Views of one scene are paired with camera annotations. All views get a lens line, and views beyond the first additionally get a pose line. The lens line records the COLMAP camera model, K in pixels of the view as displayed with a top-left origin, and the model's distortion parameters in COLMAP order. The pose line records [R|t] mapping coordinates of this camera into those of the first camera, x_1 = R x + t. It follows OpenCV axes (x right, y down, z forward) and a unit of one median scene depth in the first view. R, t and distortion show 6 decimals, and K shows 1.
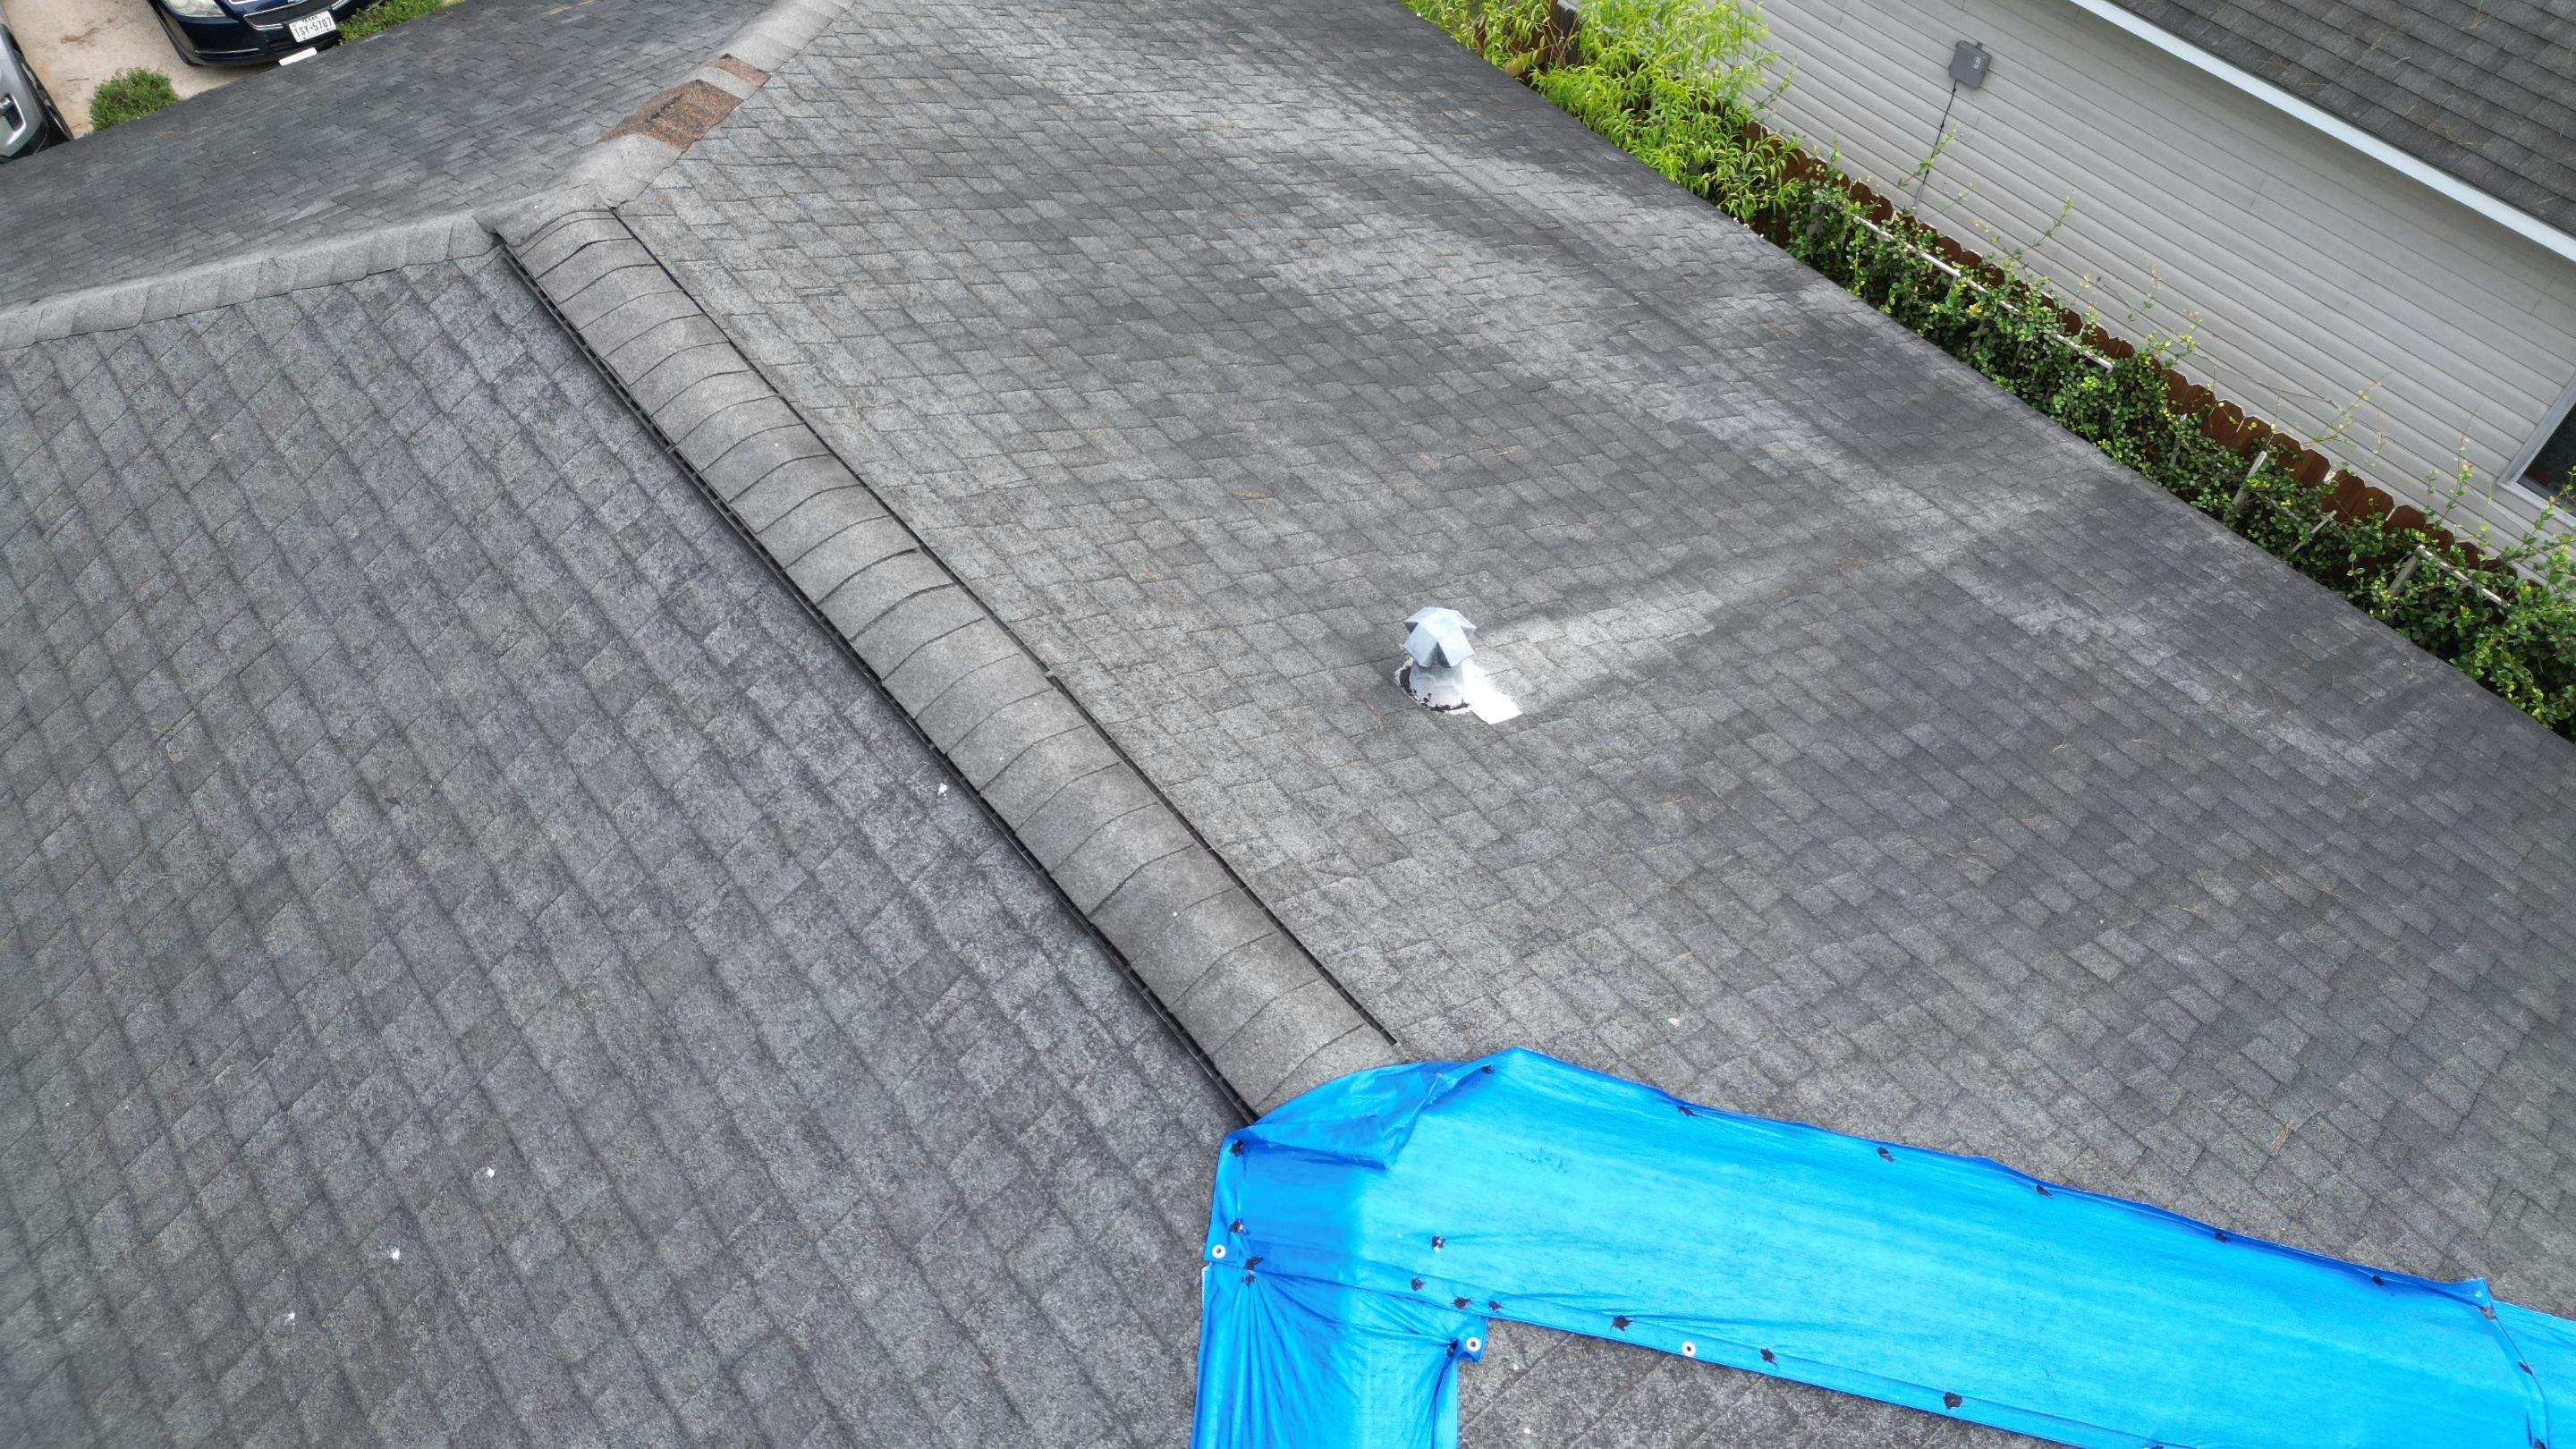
lens RADIAL K [[1783.1, 0, 1288.4], [0, 1783.1, 748.7], [0, 0, 1]] dist [0.074213, -0.071178]
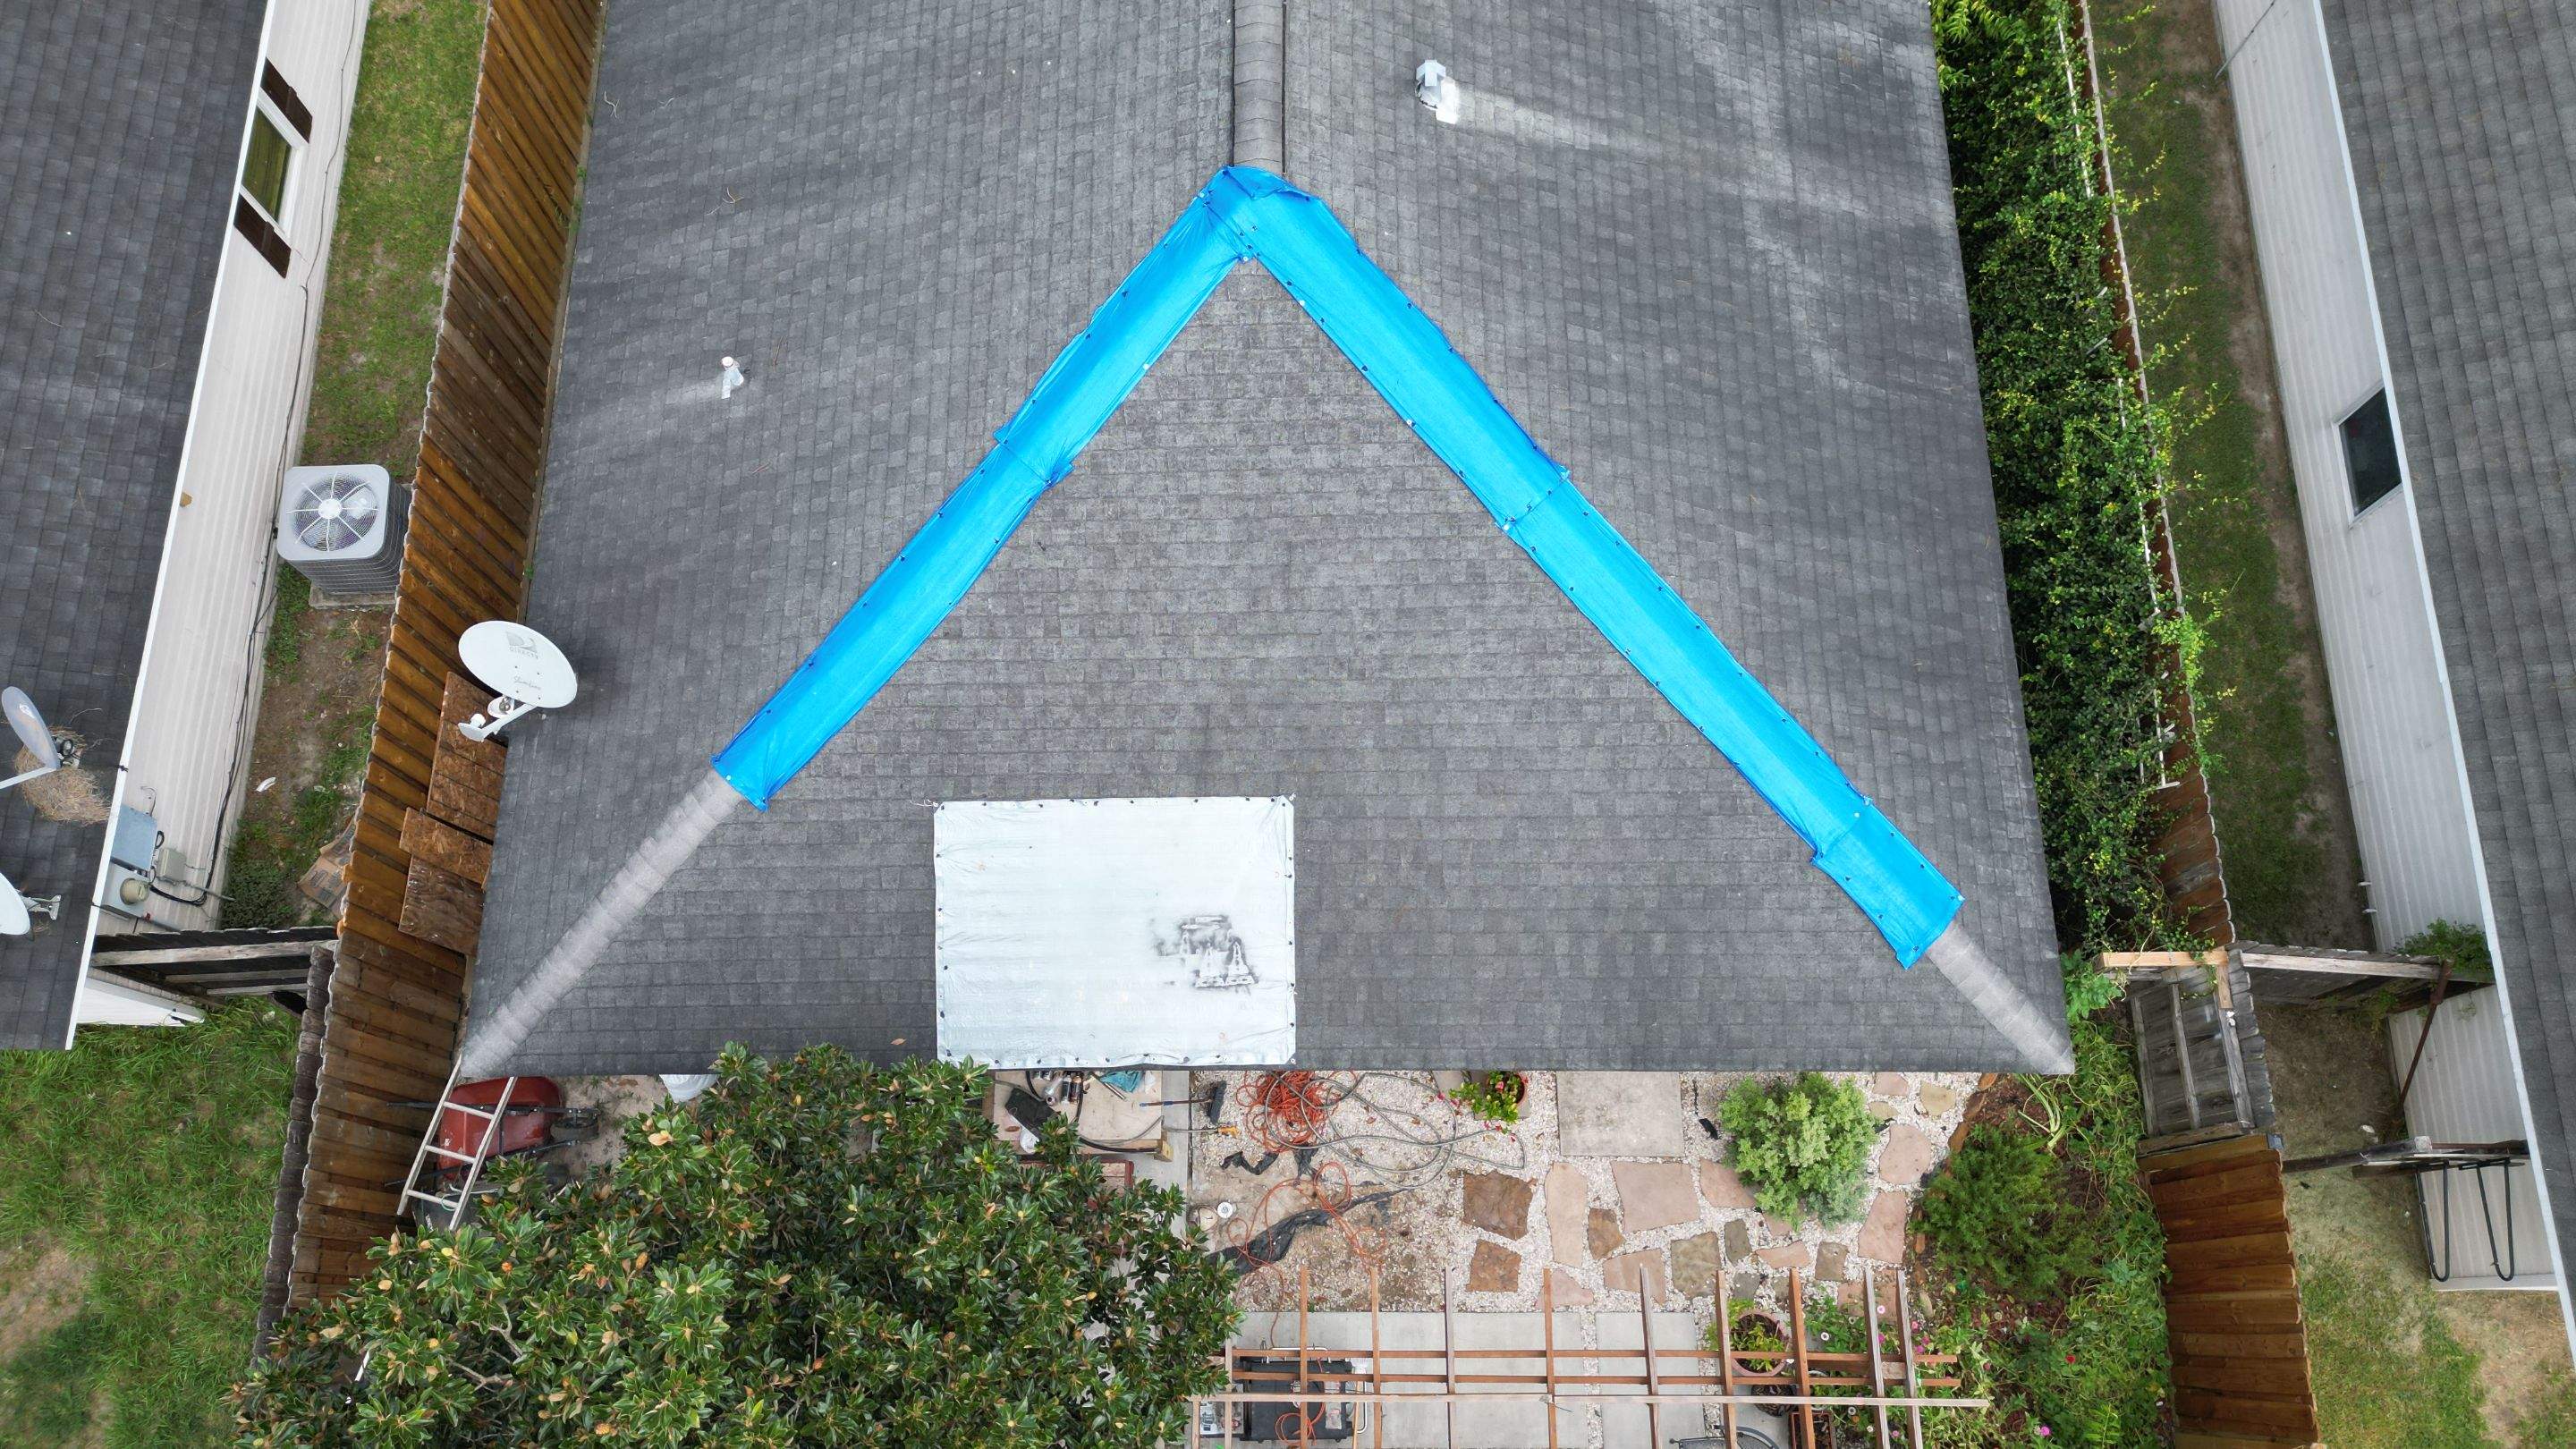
lens RADIAL K [[1783.1, 0, 1284.0], [0, 1783.1, 713.5], [0, 0, 1]] dist [0.074213, -0.071178]
pose [[0.779927, 0.593561, -0.198492, 0.955225], [-0.495570, 0.779376, 0.383385, -0.227593], [0.382262, -0.200645, 0.902007, -1.534001]]
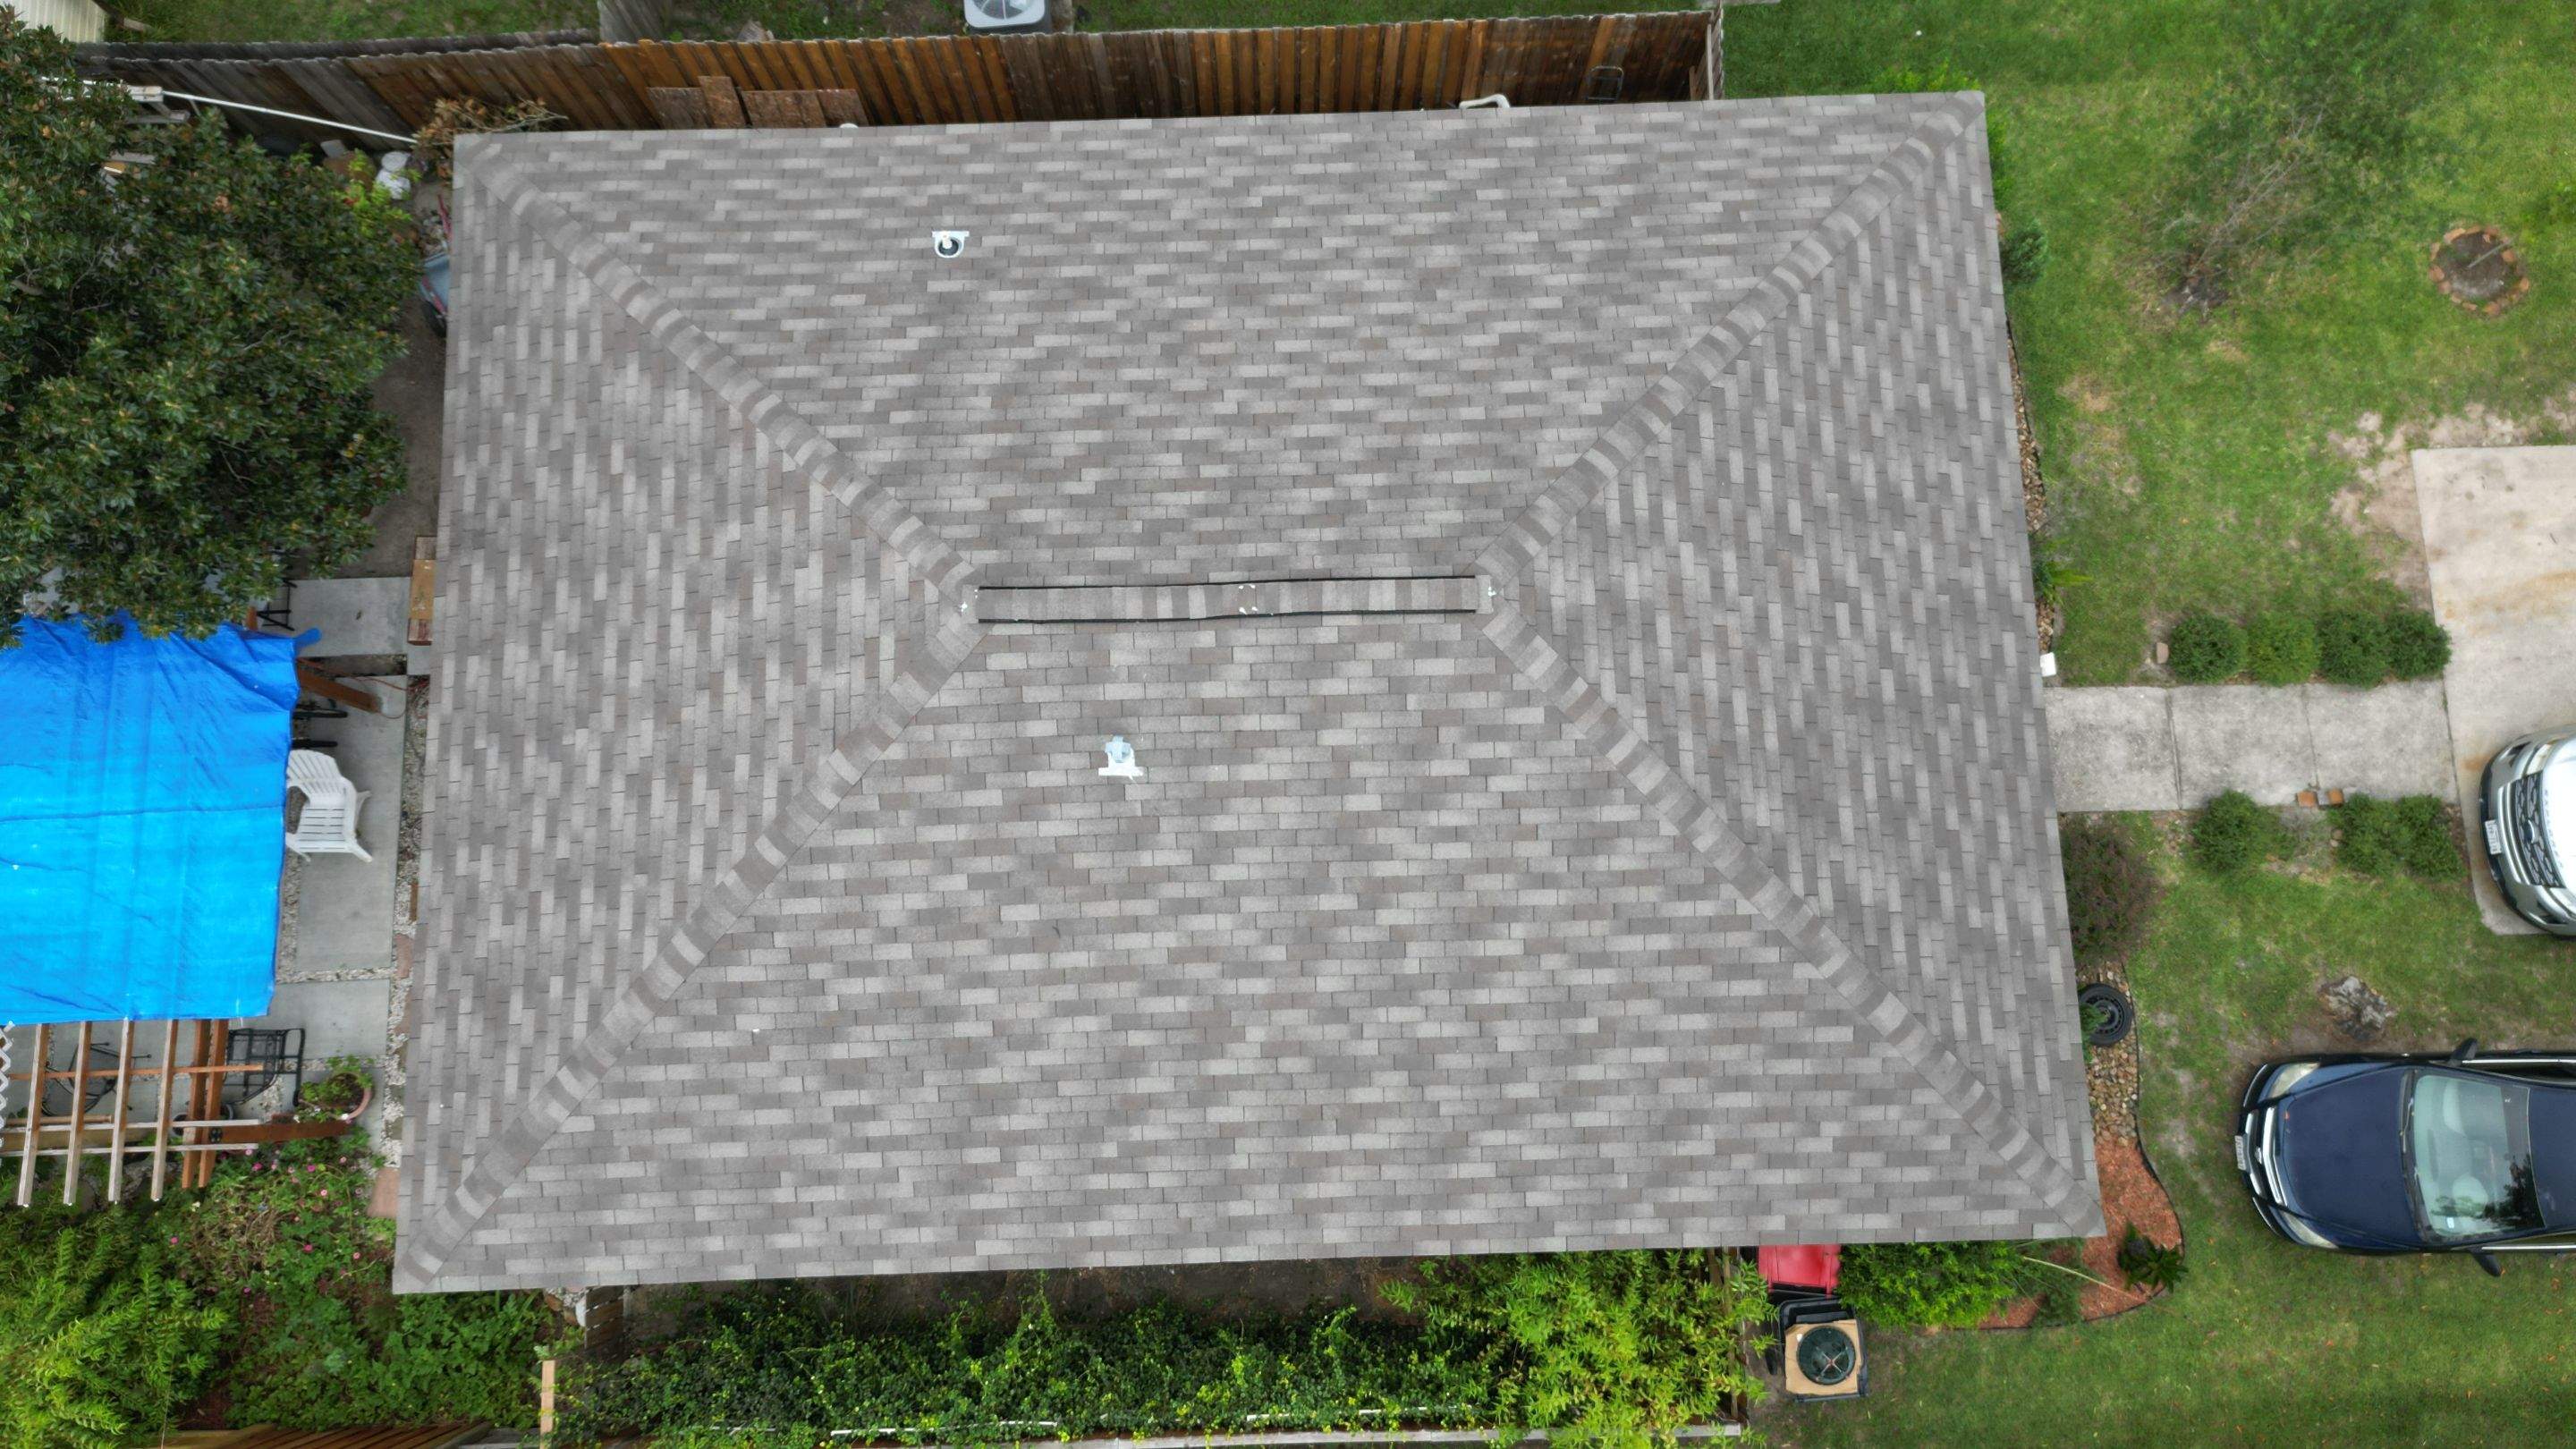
lens RADIAL K [[1783.1, 0, 1300.2], [0, 1783.1, 731.0], [0, 0, 1]] dist [0.074213, -0.071178]
pose [[-0.600941, 0.787420, -0.137254, 0.294058], [-0.636320, -0.367388, 0.678324, -2.264071], [0.483701, 0.494970, 0.721830, -1.026460]]
